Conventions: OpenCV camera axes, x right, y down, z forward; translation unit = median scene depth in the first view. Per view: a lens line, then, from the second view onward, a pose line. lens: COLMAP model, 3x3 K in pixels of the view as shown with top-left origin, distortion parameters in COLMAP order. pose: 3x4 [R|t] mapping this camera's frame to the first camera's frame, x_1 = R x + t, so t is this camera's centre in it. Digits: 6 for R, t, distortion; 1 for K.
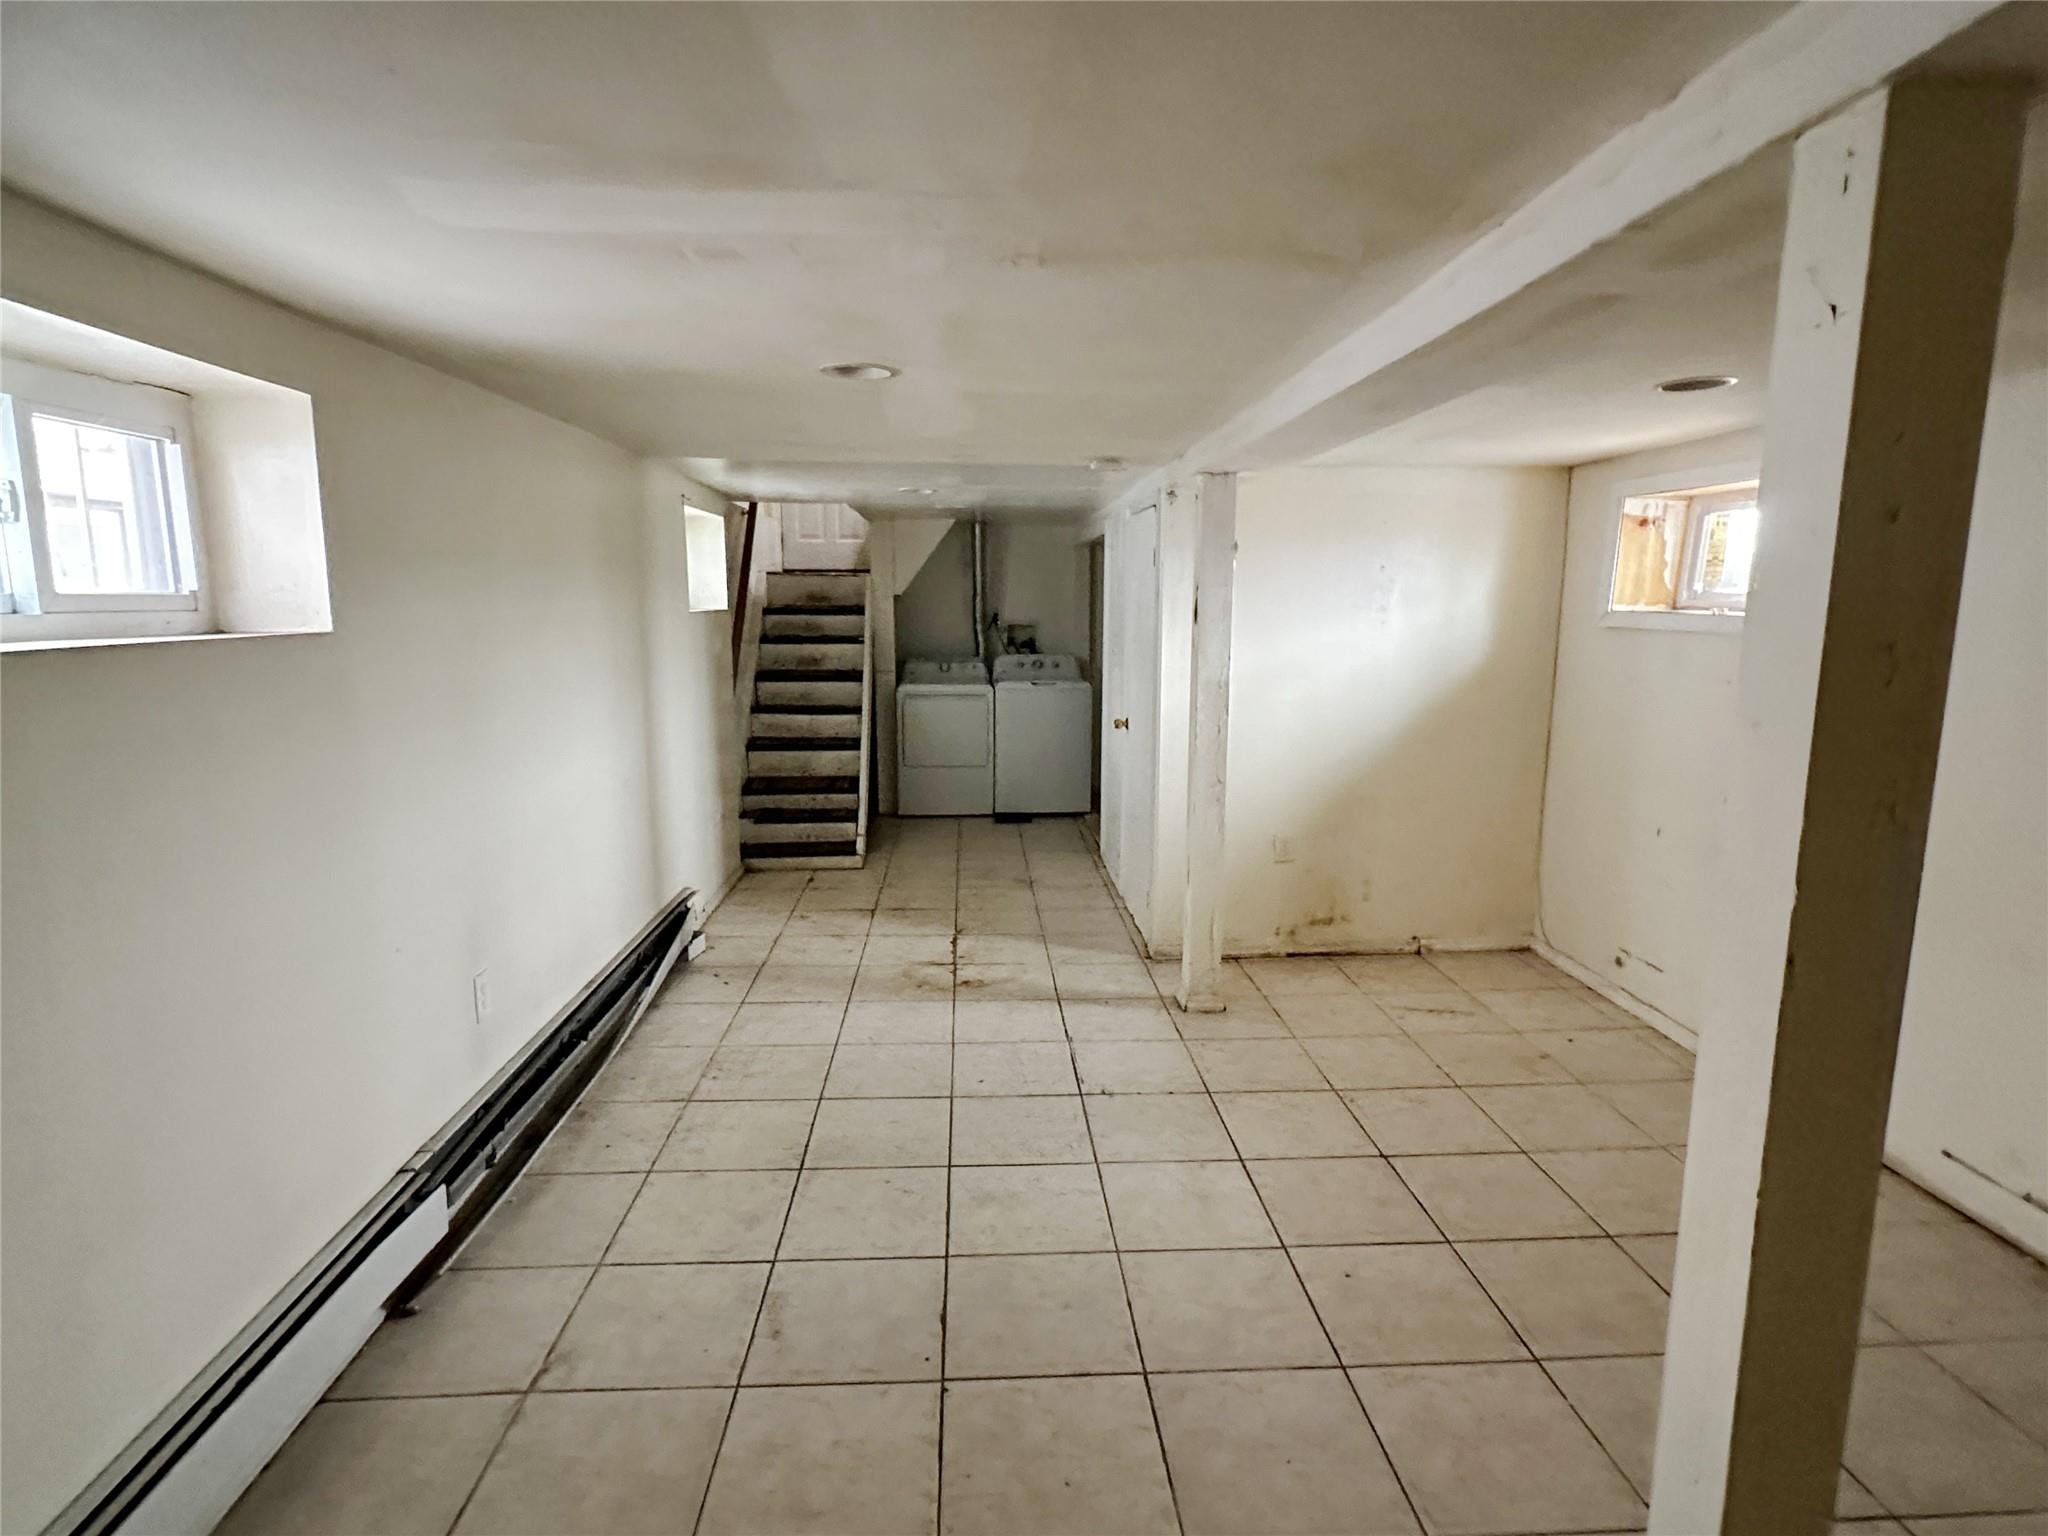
lens RADIAL K [[1103.3, 0, 1025.5], [0, 1103.3, 773.2], [0, 0, 1]] dist [0.001700, -0.001661]
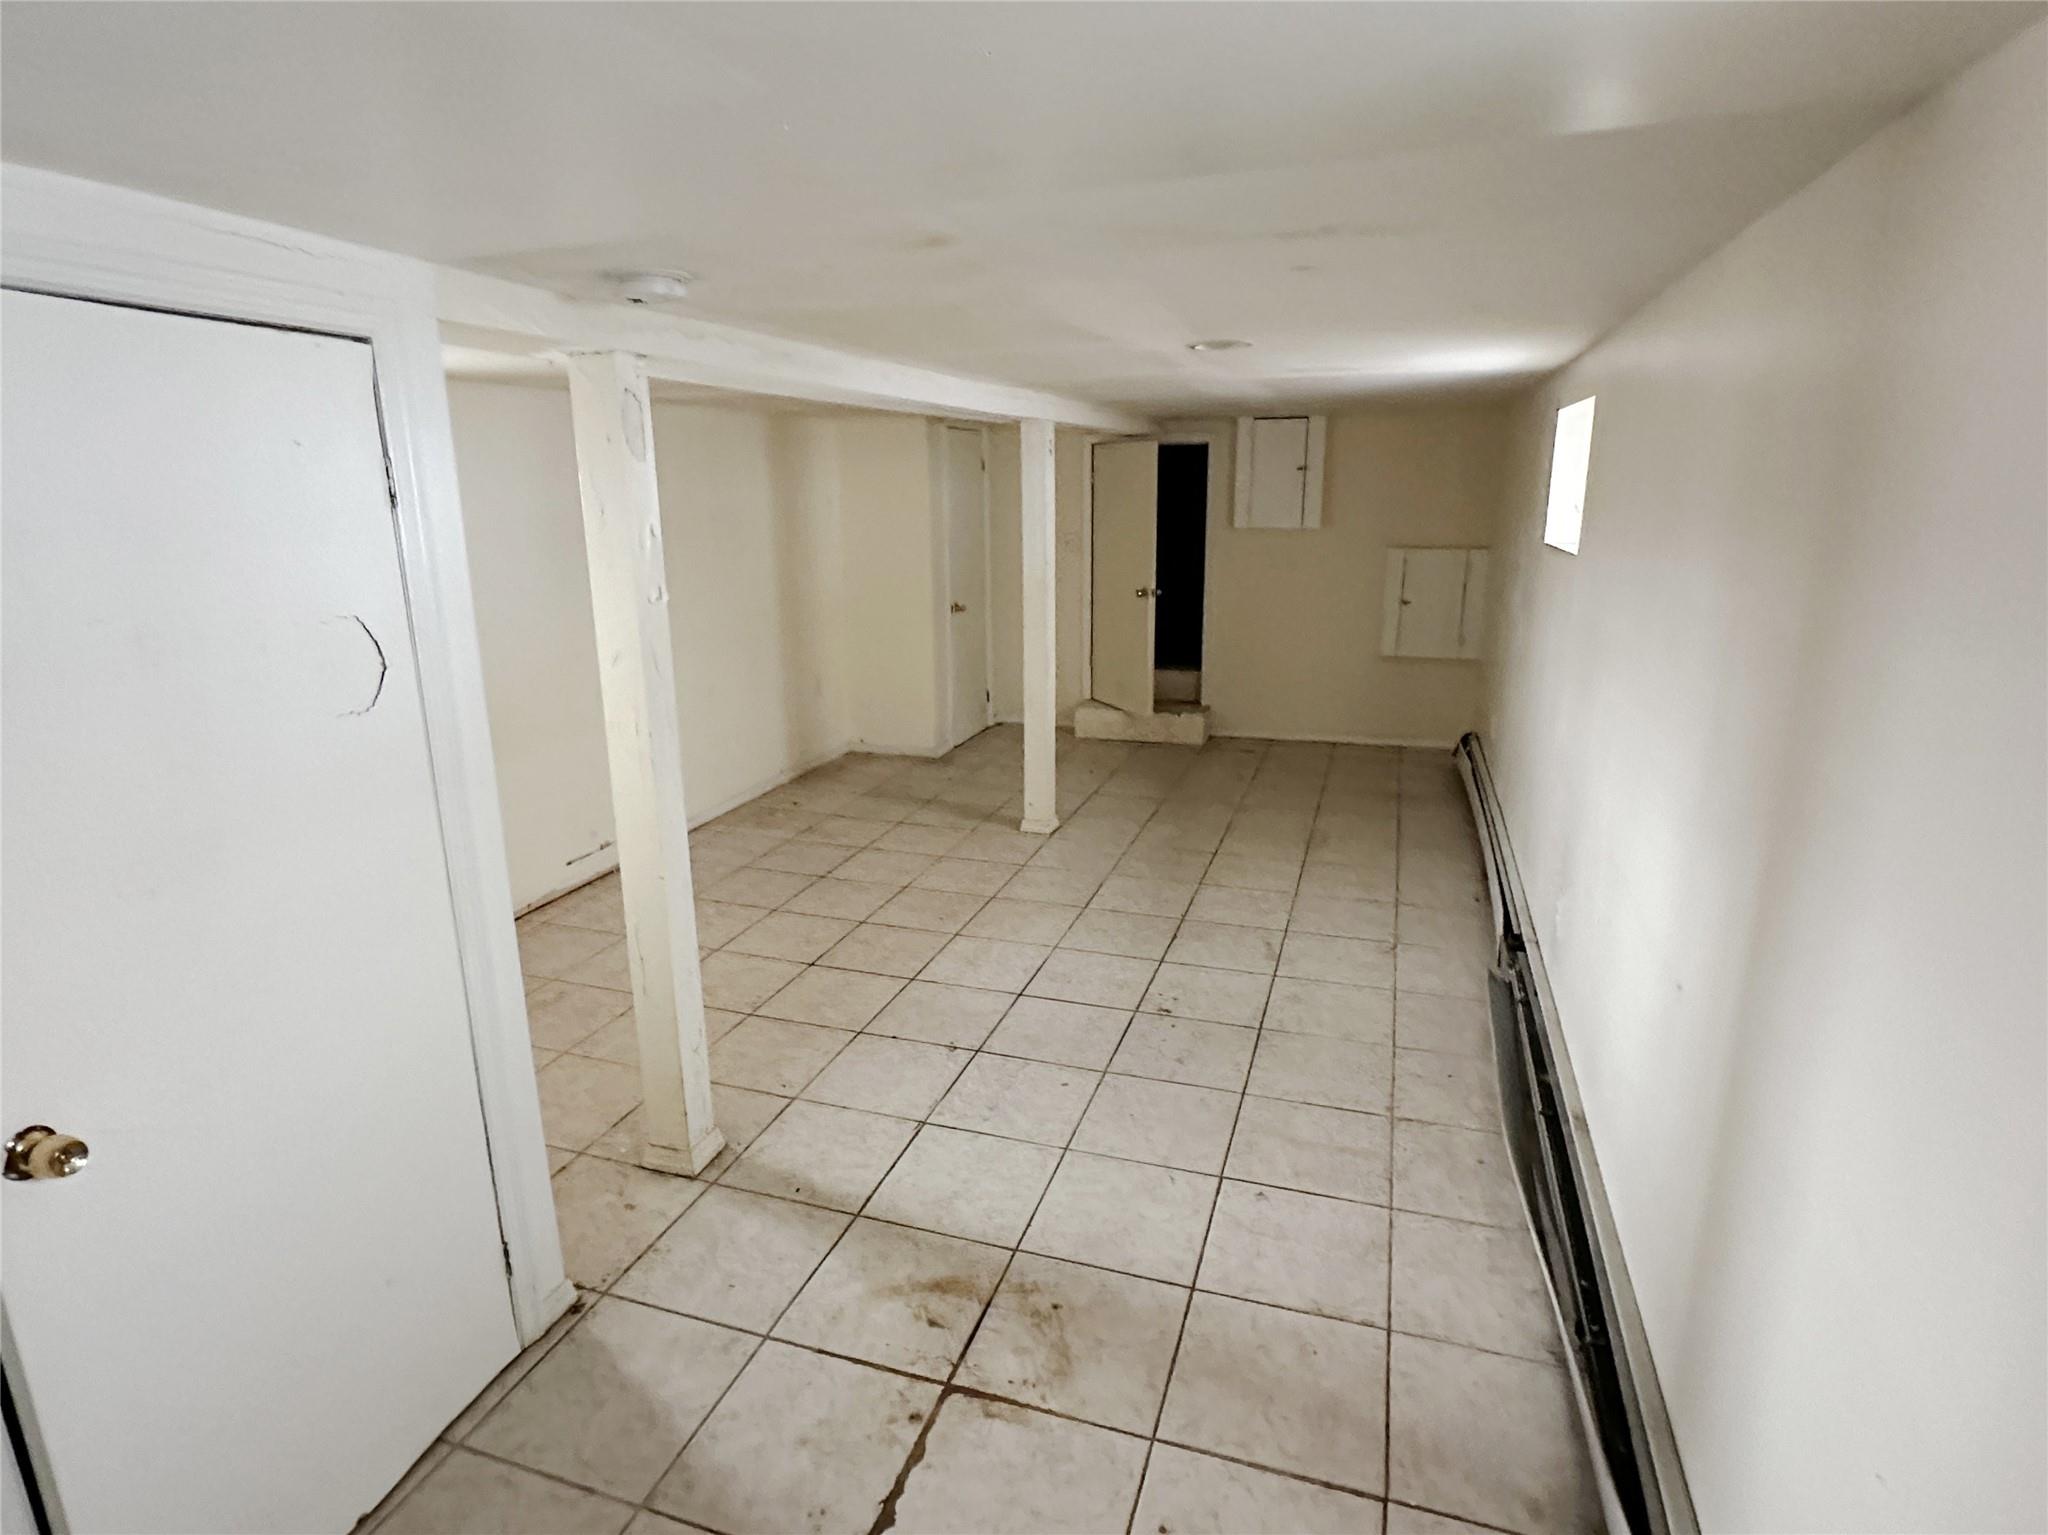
lens RADIAL K [[1103.3, 0, 1025.0], [0, 1103.3, 769.7], [0, 0, 1]] dist [0.001700, -0.001661]
pose [[-0.931540, -0.085898, 0.353349, -0.292506], [0.061996, 0.919960, 0.387079, -0.295578], [-0.358316, 0.382486, -0.851654, 1.603240]]
